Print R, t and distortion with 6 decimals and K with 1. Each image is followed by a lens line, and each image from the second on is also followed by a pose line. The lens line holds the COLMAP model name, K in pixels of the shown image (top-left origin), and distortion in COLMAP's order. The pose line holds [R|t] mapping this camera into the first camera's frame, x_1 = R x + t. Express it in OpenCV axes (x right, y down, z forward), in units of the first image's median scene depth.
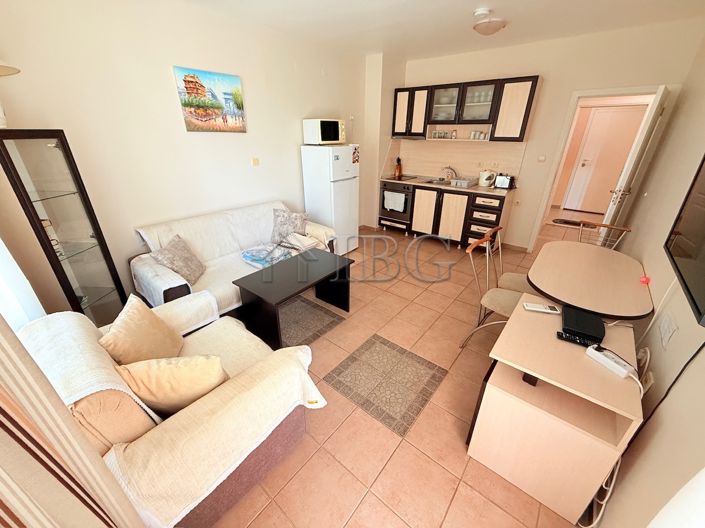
lens RADIAL K [[280.3, 0, 350.5], [0, 280.3, 262.9], [0, 0, 1]] dist [-0.001397, 0.000018]
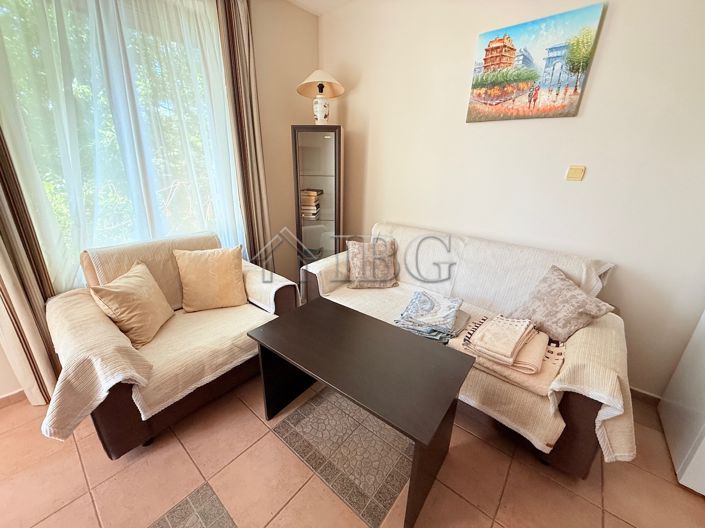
lens RADIAL K [[280.3, 0, 350.5], [0, 280.3, 262.9], [0, 0, 1]] dist [-0.001397, 0.000018]
pose [[-0.003471, 0.325726, -0.945458, 0.232005], [-0.440585, 0.848253, 0.293855, -0.222872], [0.897704, 0.417575, 0.140566, 0.731461]]
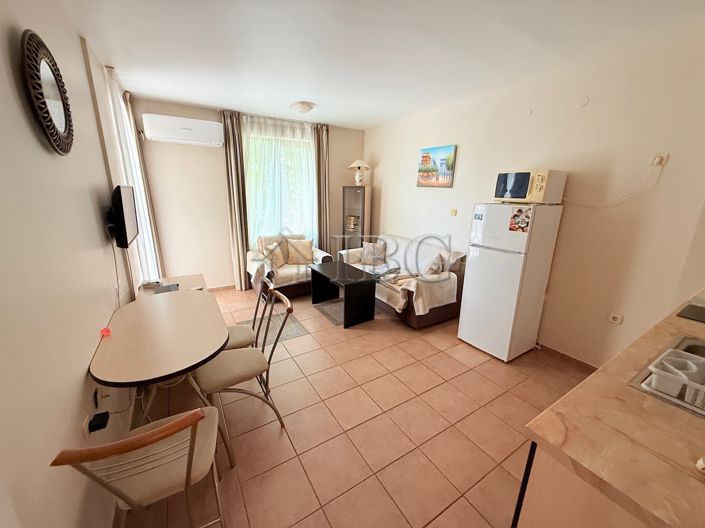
lens RADIAL K [[280.3, 0, 350.5], [0, 280.3, 262.9], [0, 0, 1]] dist [-0.001397, 0.000018]
pose [[-0.320006, 0.234084, -0.918042, 1.012166], [-0.416271, 0.835713, 0.358193, -0.492216], [0.851067, 0.496778, -0.169990, 1.096652]]
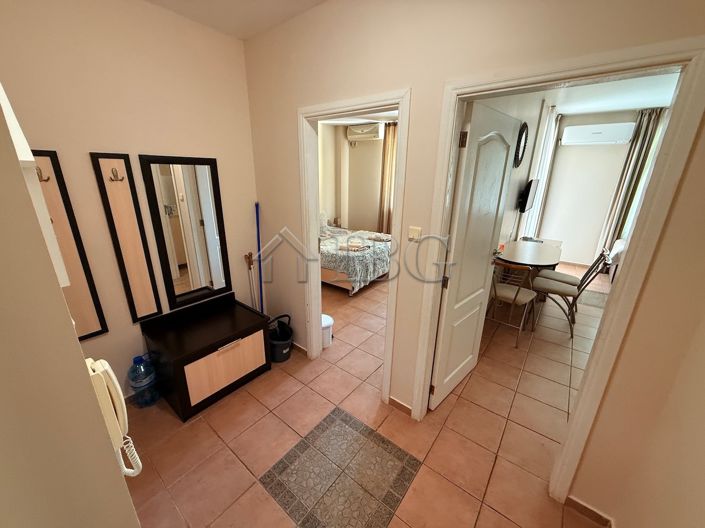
lens RADIAL K [[280.3, 0, 350.5], [0, 280.3, 262.9], [0, 0, 1]] dist [-0.001397, 0.000018]
pose [[-0.999451, -0.006368, -0.032521, 1.384041], [-0.026922, 0.728266, 0.684765, -0.739678], [0.019323, 0.685265, -0.728038, 1.574445]]
